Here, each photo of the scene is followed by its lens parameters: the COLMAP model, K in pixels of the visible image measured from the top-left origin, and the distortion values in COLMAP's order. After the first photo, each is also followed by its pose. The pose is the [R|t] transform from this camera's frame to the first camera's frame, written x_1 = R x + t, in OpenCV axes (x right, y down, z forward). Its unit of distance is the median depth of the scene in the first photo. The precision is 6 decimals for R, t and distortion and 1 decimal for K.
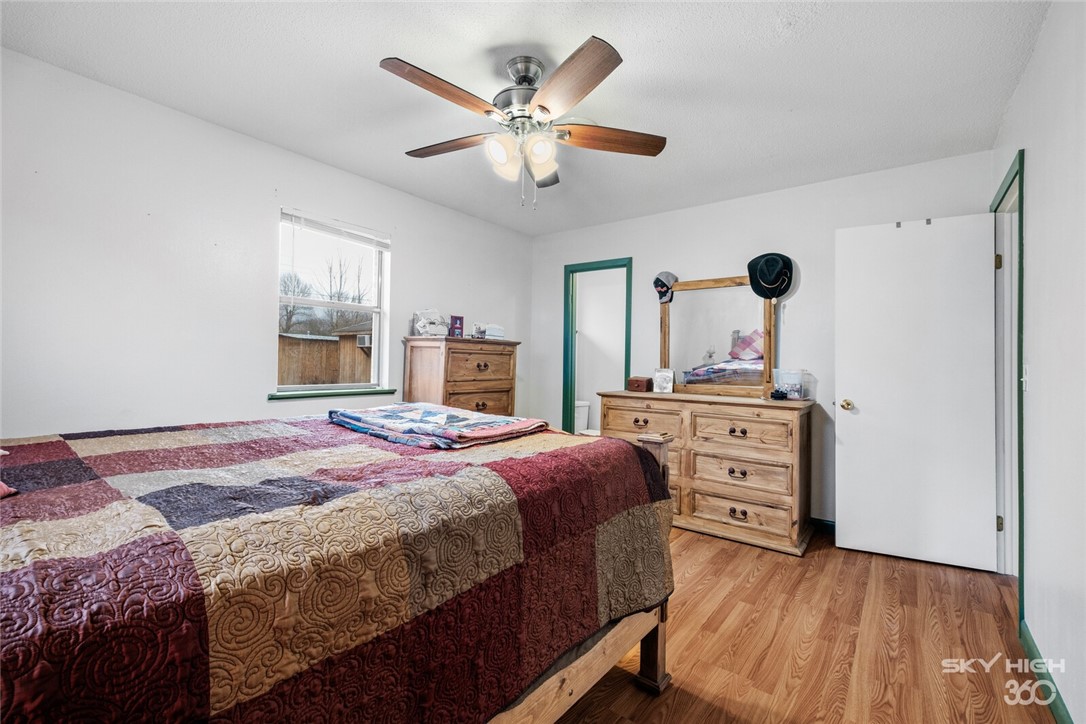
lens RADIAL K [[464.7, 0, 543.4], [0, 464.7, 352.7], [0, 0, 1]] dist [0.018266, -0.007799]
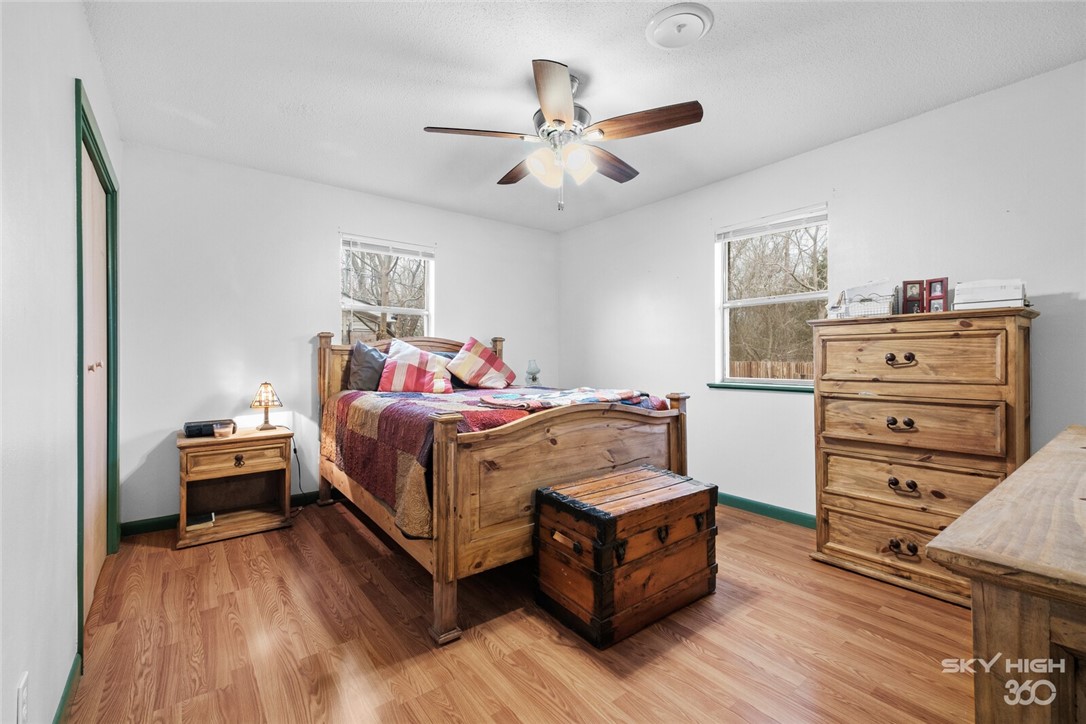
lens RADIAL K [[464.7, 0, 543.4], [0, 464.7, 352.7], [0, 0, 1]] dist [0.018266, -0.007799]
pose [[-0.244591, -0.028777, -0.969199, 0.565689], [0.022314, 0.999128, -0.035297, 0.031499], [0.969369, -0.030260, -0.243736, 0.681212]]
